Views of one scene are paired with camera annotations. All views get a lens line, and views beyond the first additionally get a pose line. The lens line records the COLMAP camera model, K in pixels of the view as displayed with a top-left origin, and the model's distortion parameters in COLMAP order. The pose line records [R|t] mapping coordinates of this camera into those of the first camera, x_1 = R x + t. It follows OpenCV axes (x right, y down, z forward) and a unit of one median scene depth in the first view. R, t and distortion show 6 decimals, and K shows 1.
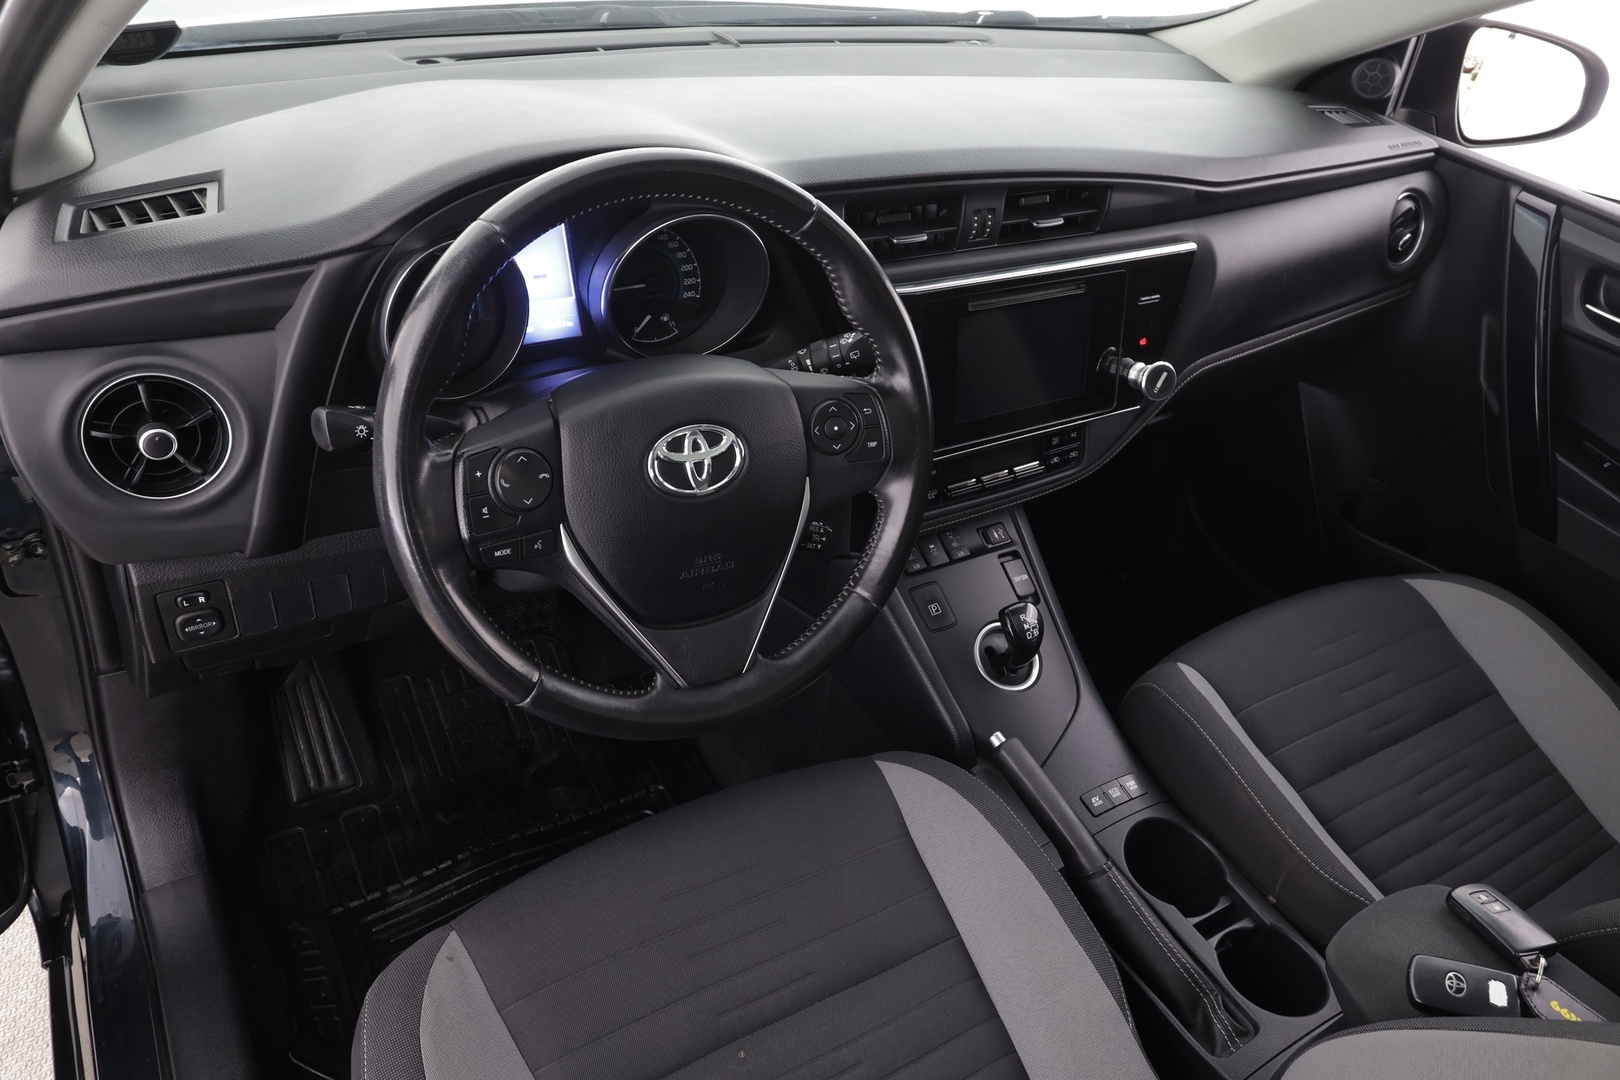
lens RADIAL K [[1137.6, 0, 810.0], [0, 1137.6, 540.0], [0, 0, 1]] dist [-0.000541, 0.003455]
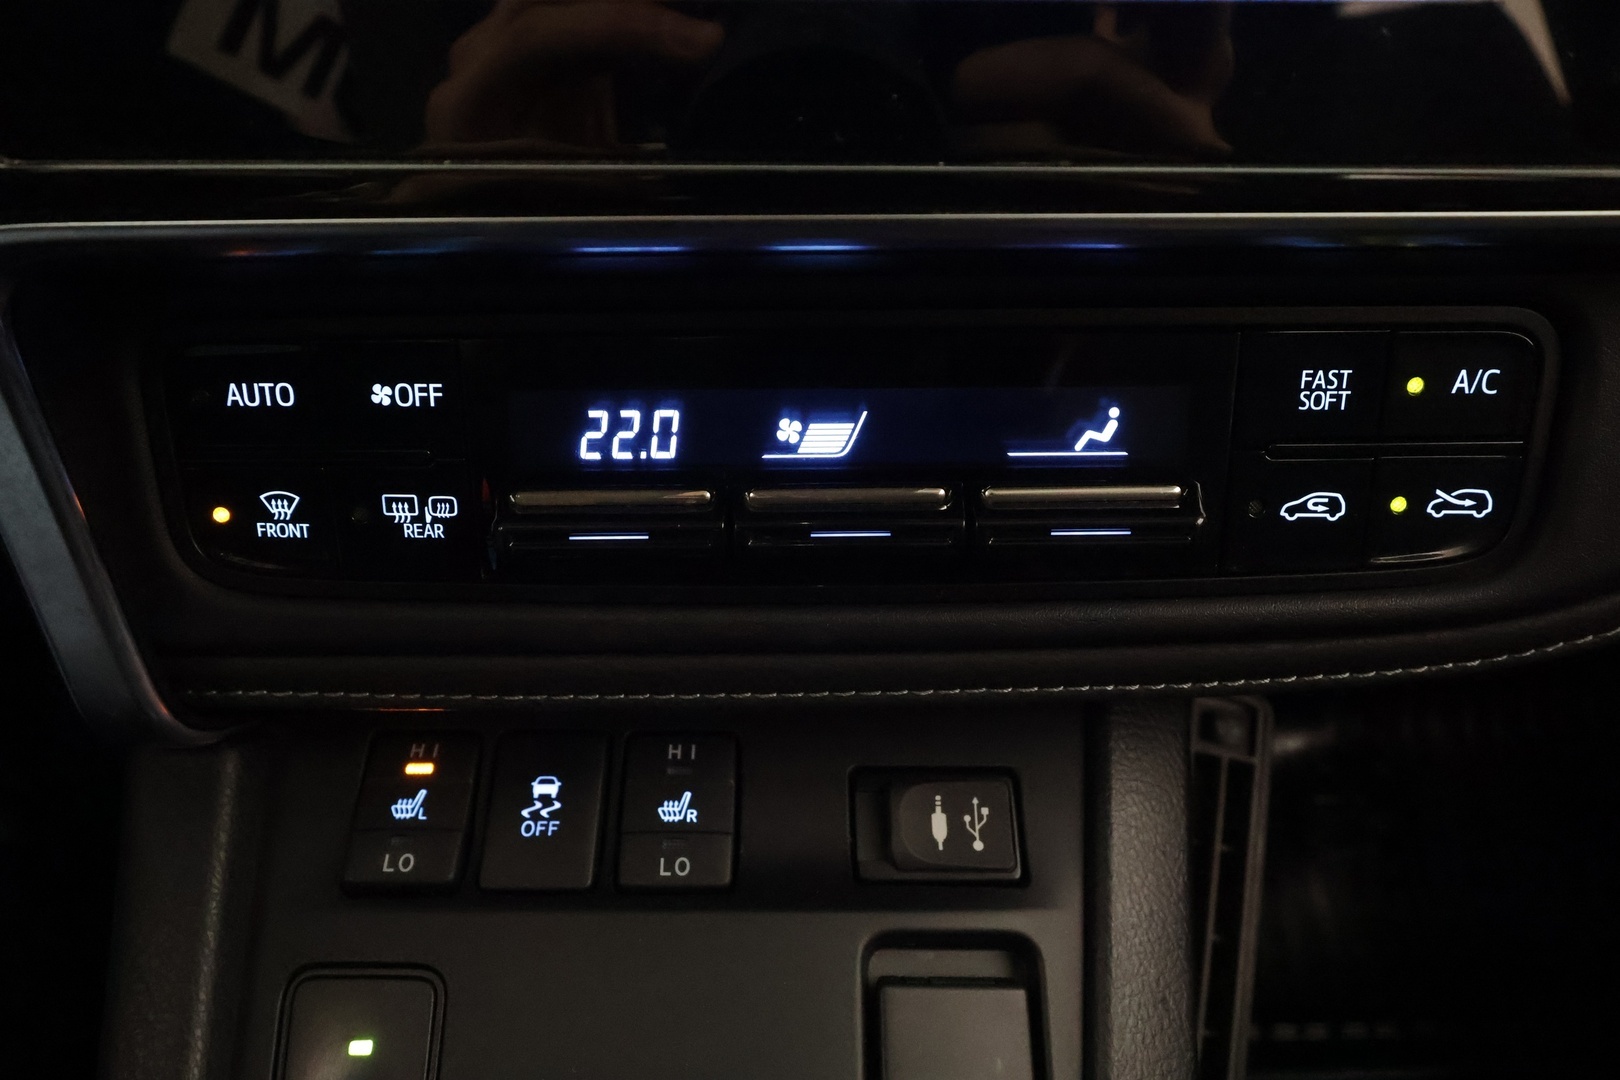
lens RADIAL K [[1177.3, 0, 810.0], [0, 1177.3, 540.0], [0, 0, 1]] dist [-0.001393, -0.002718]
pose [[0.847816, 0.186503, -0.496411, 0.253534], [-0.232591, 0.972047, -0.032040, -0.044022], [0.476559, 0.142625, 0.867496, 0.854503]]
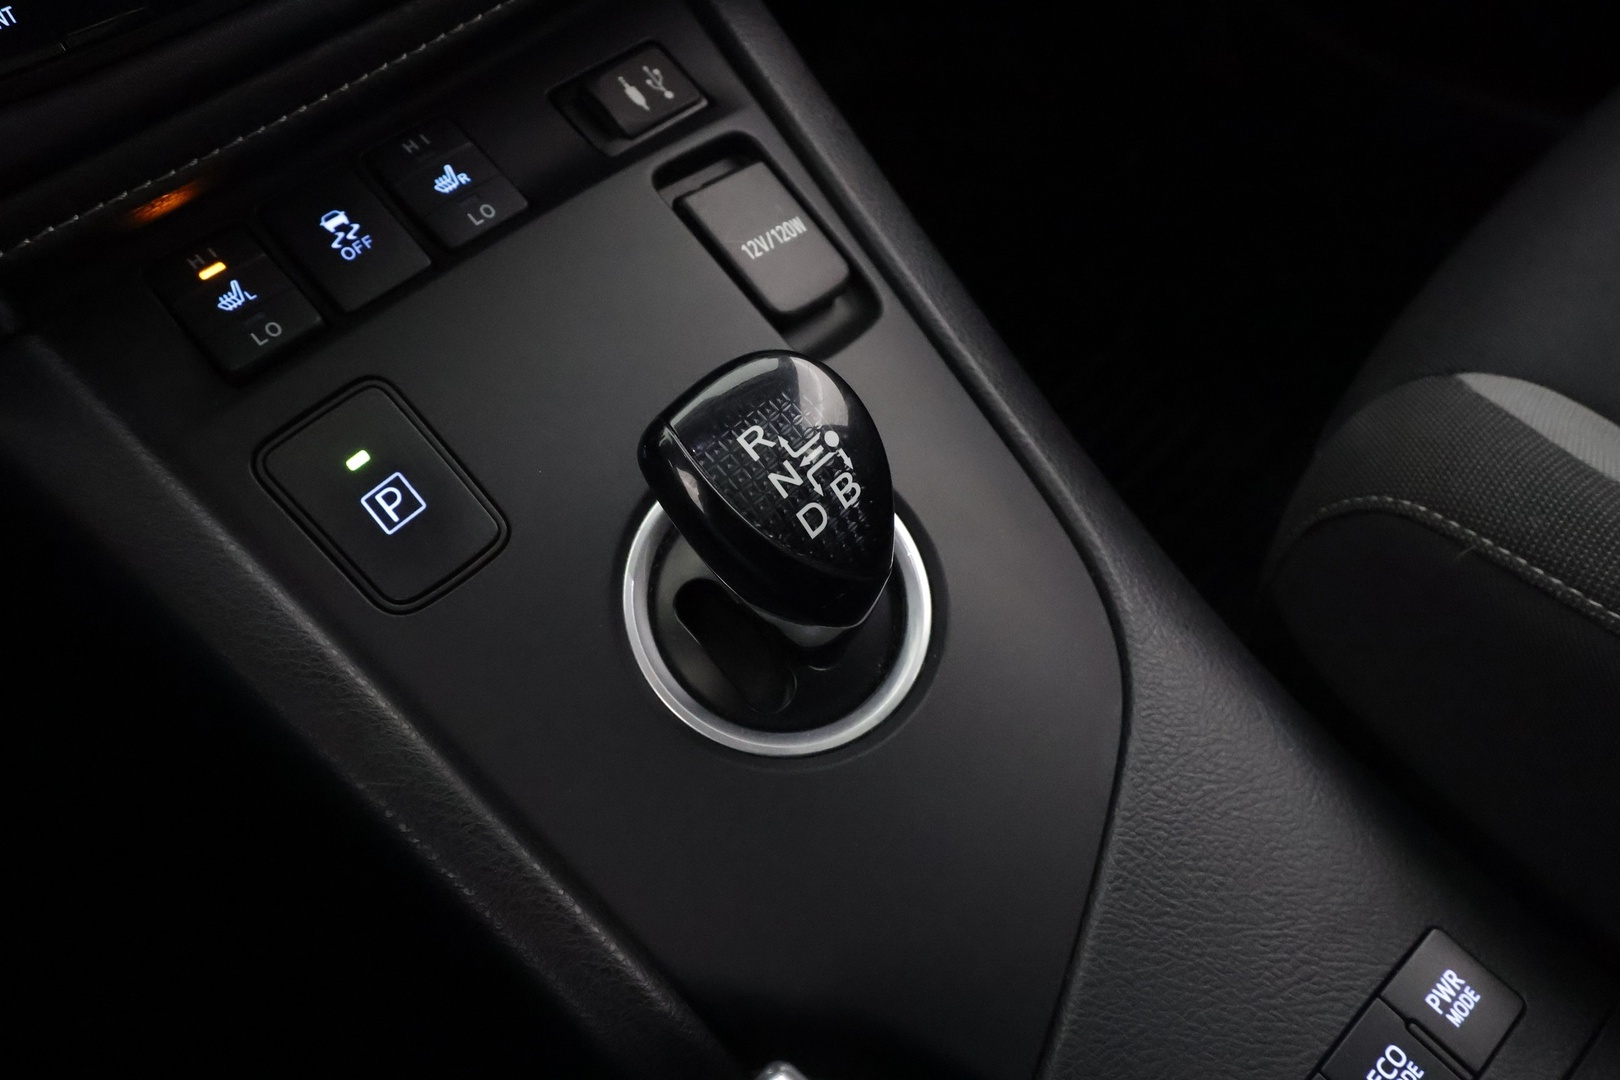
lens RADIAL K [[1245.5, 0, 810.0], [0, 1245.5, 540.0], [0, 0, 1]] dist [0.006441, 0.001278]
pose [[0.953086, -0.300898, -0.032985, 0.191083], [0.300589, 0.927951, 0.220348, 0.038815], [-0.035694, -0.219926, 0.974863, 0.765454]]
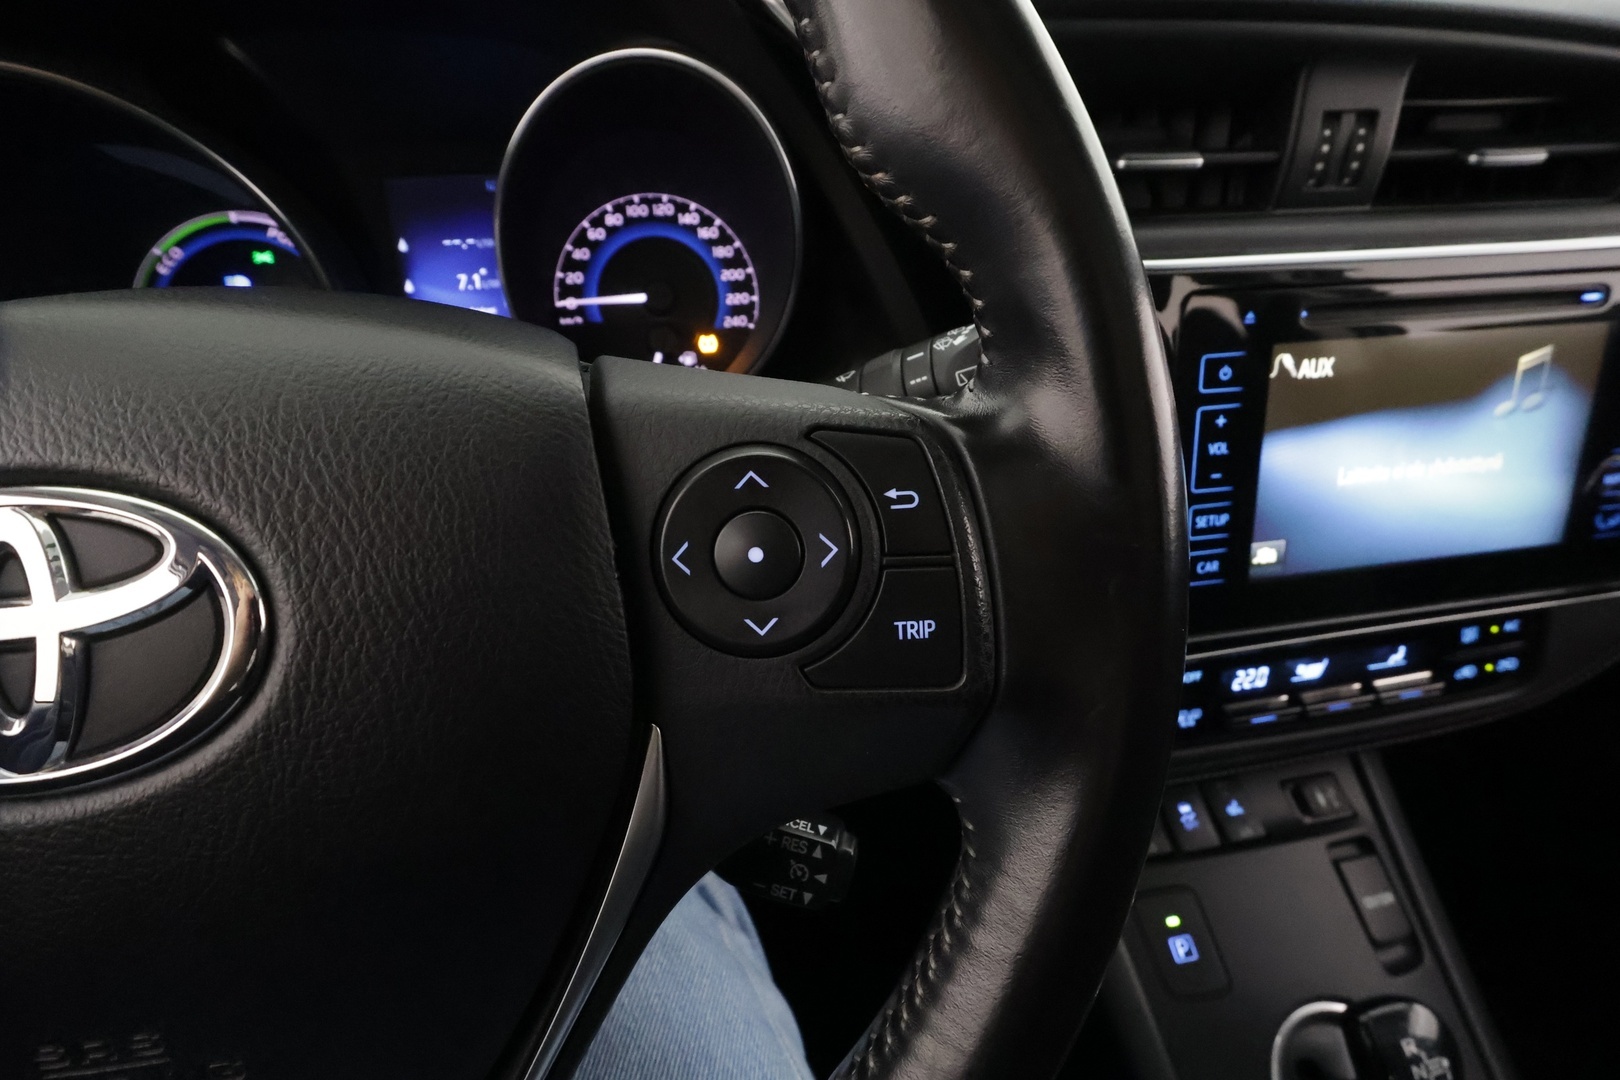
lens RADIAL K [[751.4, 0, 810.0], [0, 751.4, 540.0], [0, 0, 1]] dist [-0.002875, 0.000972]
pose [[0.925822, 0.061729, -0.372885, 0.069897], [-0.112161, 0.987003, -0.115087, -0.060321], [0.360934, 0.148373, 0.920713, 0.611425]]
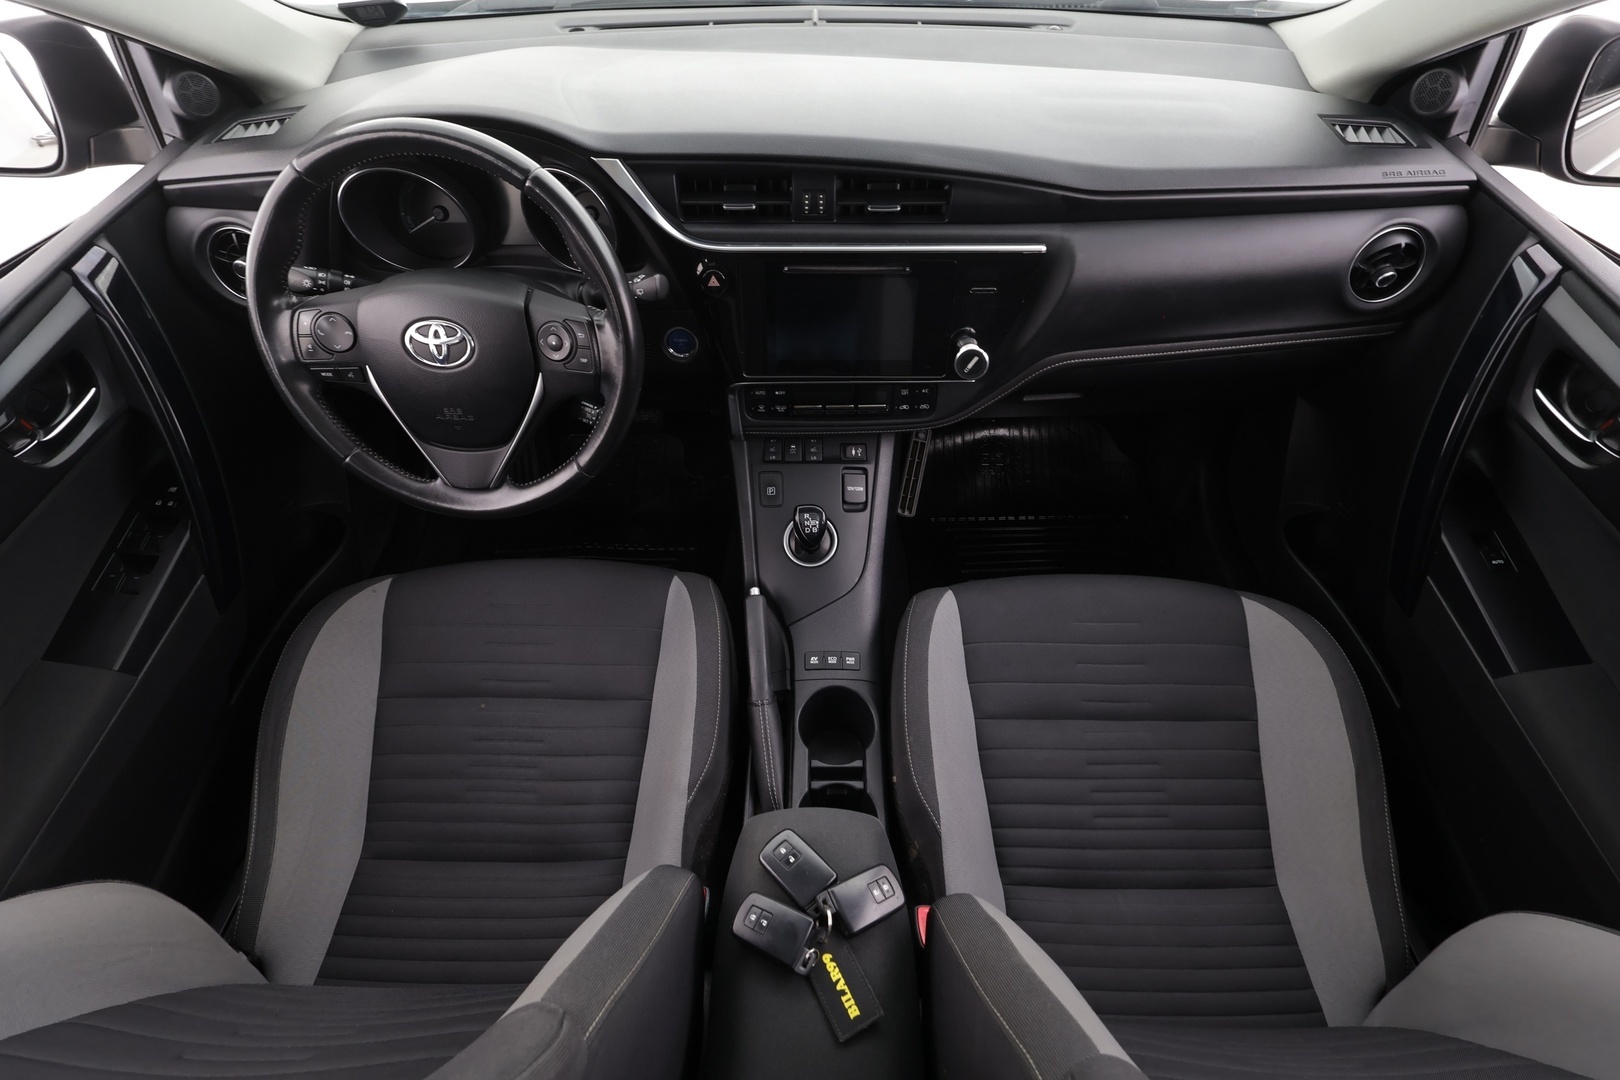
lens RADIAL K [[751.4, 0, 810.0], [0, 751.4, 540.0], [0, 0, 1]] dist [-0.002875, 0.000972]
pose [[0.849791, 0.327571, -0.412979, 0.546034], [-0.230127, 0.935409, 0.268424, -0.138965], [0.474232, -0.133067, 0.870286, 0.222065]]
